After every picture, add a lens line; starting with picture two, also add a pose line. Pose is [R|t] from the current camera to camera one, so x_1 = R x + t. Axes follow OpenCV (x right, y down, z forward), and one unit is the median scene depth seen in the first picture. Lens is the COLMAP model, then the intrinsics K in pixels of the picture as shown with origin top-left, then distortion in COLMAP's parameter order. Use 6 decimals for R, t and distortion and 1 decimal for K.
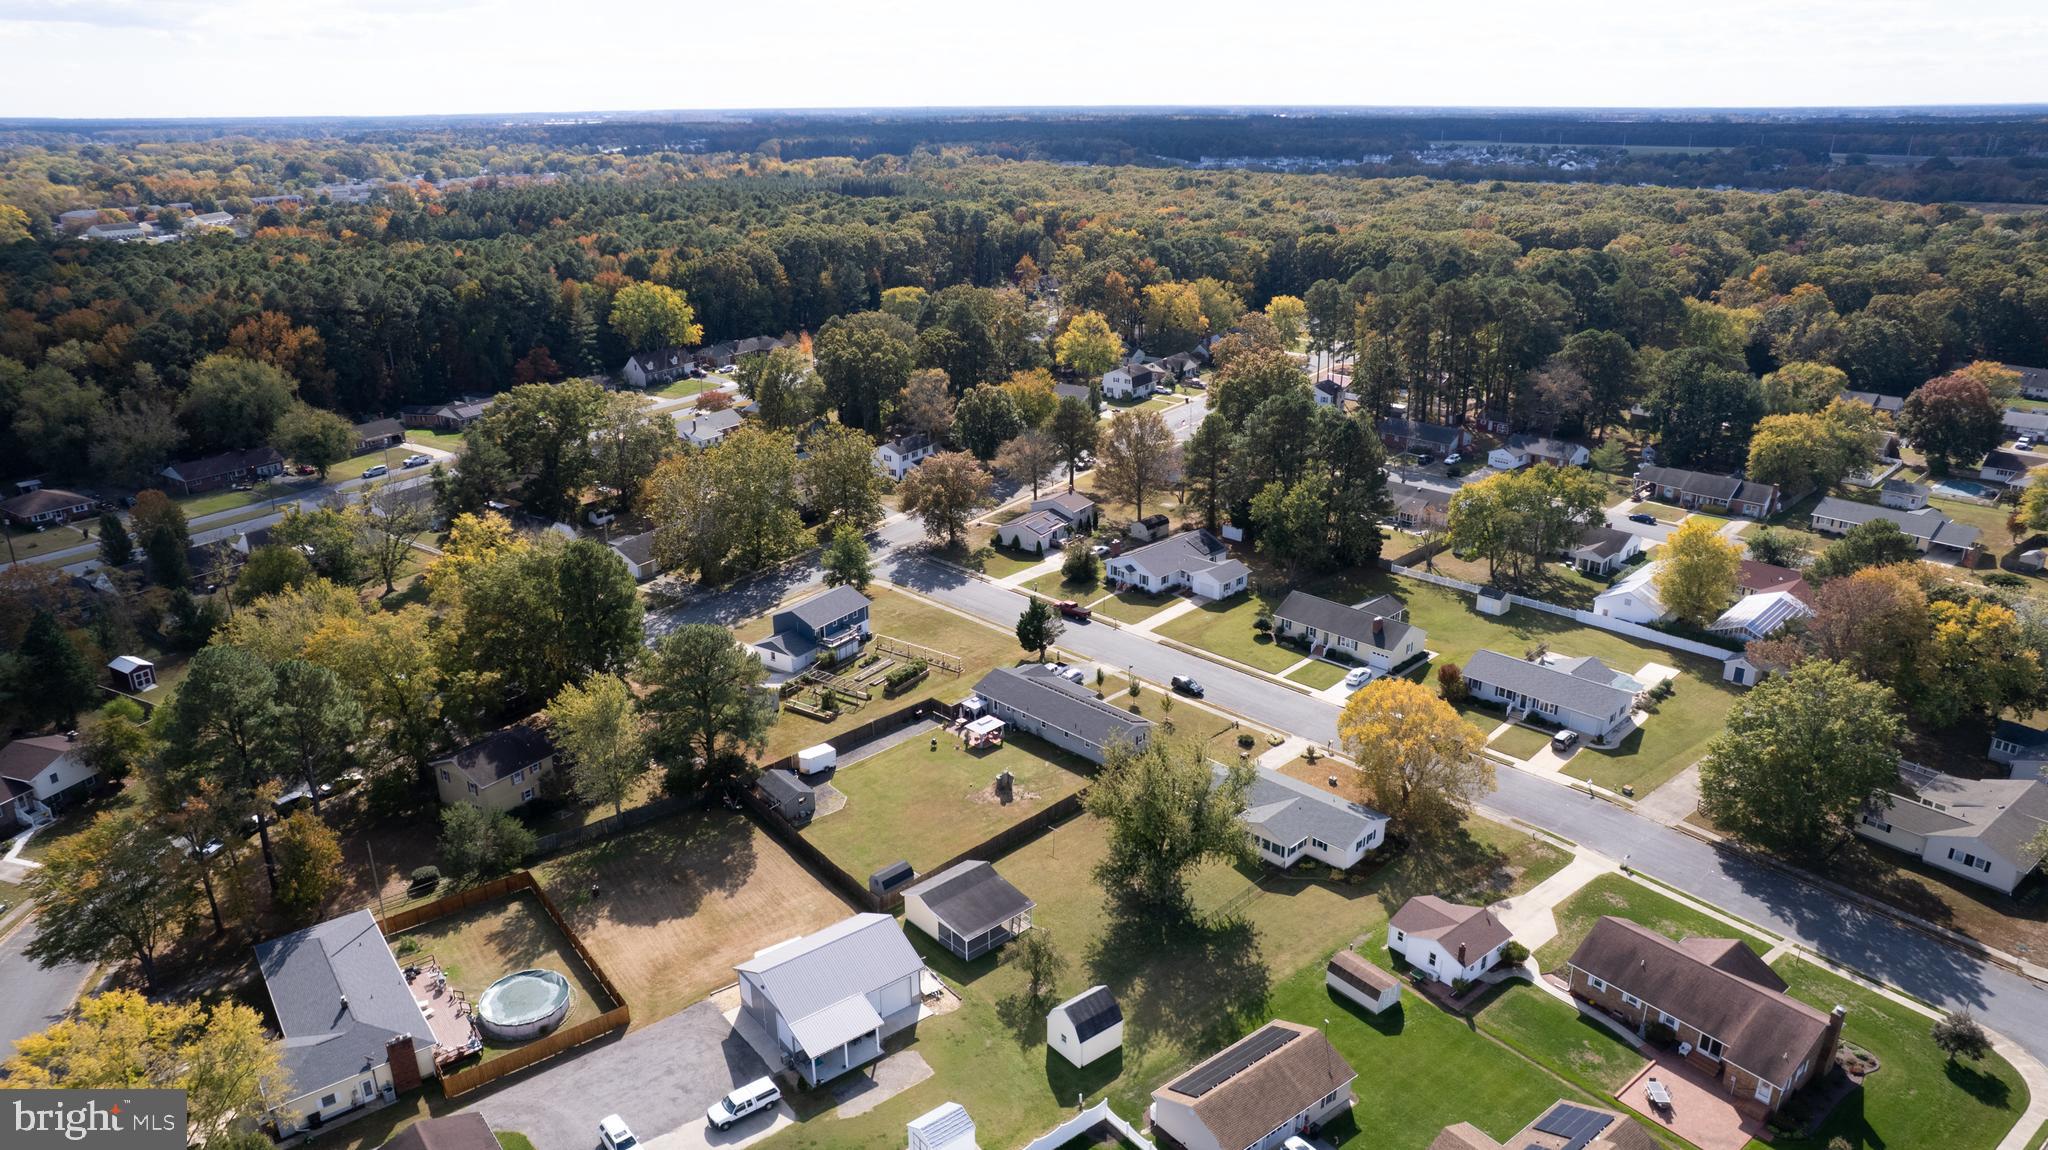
lens RADIAL K [[1296.6, 0, 1019.5], [0, 1296.6, 595.4], [0, 0, 1]] dist [-0.071501, 0.058926]
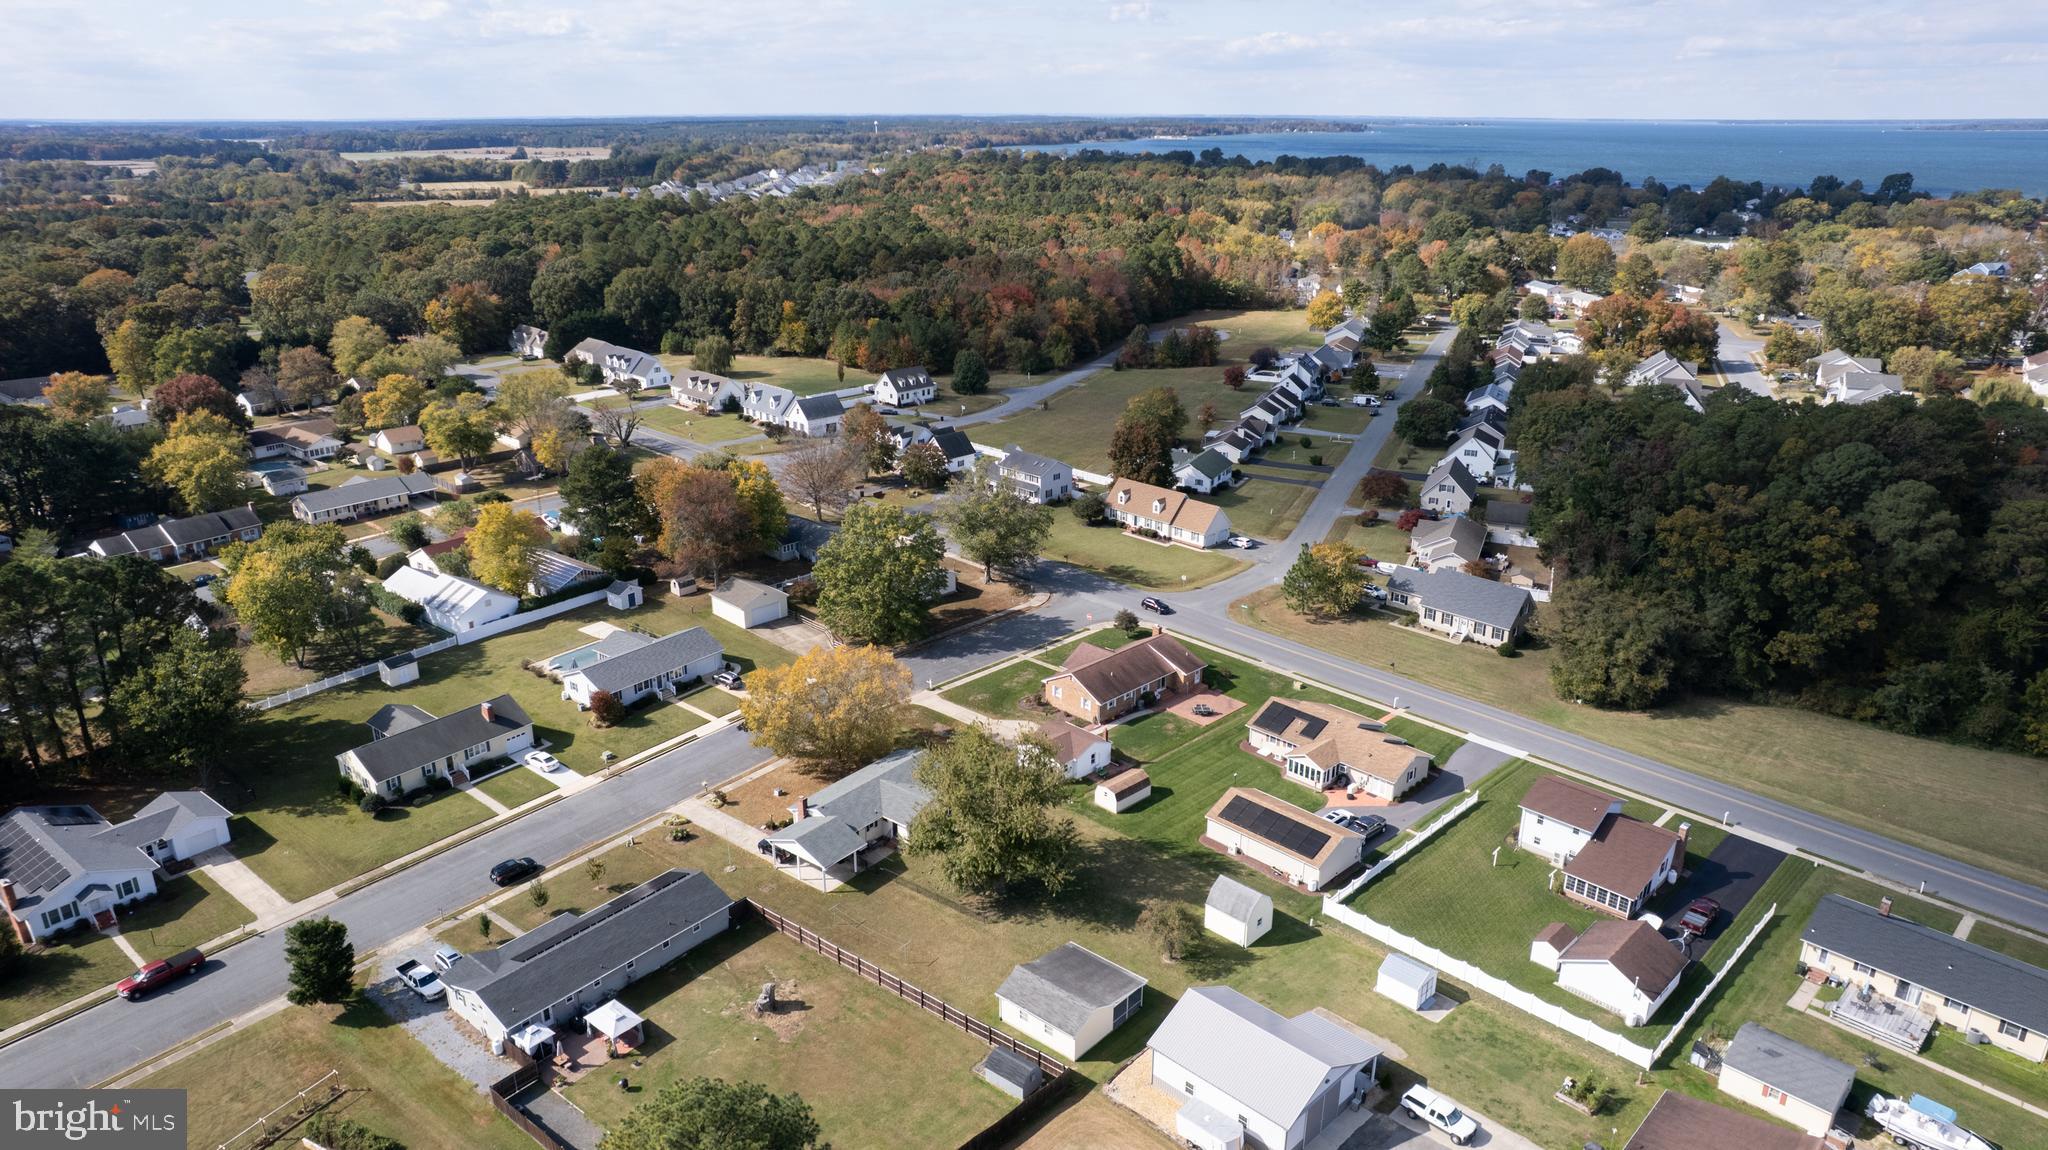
lens RADIAL K [[1296.6, 0, 1019.5], [0, 1296.6, 595.4], [0, 0, 1]] dist [-0.071501, 0.058926]
pose [[-0.112666, -0.344317, 0.932069, -0.519450], [0.356642, 0.861522, 0.361366, -0.222450], [-0.927423, 0.373129, 0.025734, 0.618852]]
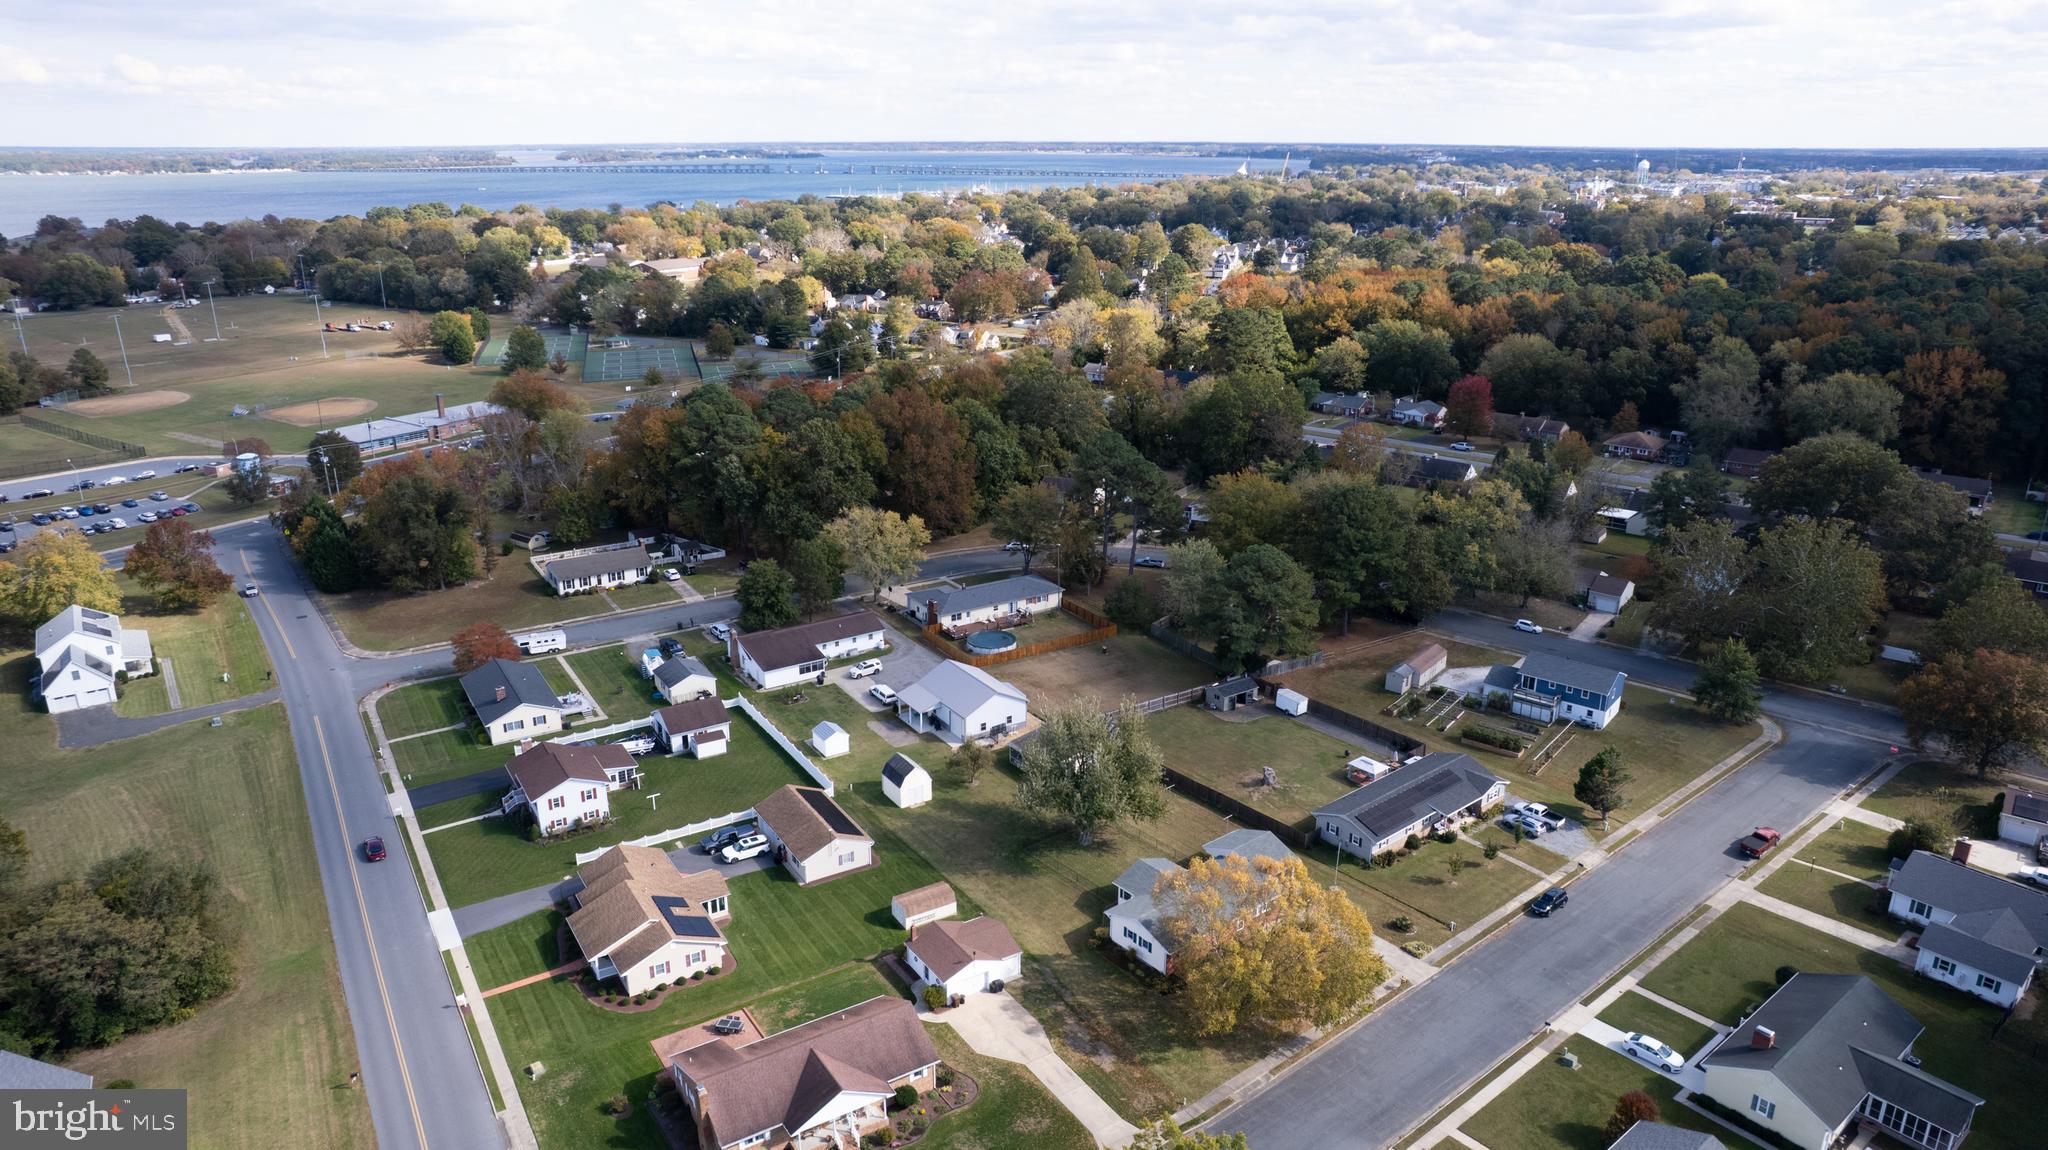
lens RADIAL K [[1315.2, 0, 1024.0], [0, 1315.2, 575.0], [0, 0, 1]] dist [-0.073451, 0.066024]
pose [[-0.097899, 0.321727, -0.941757, 0.790117], [-0.358704, 0.871289, 0.334942, -0.236665], [0.928303, 0.370603, 0.030107, 0.586848]]
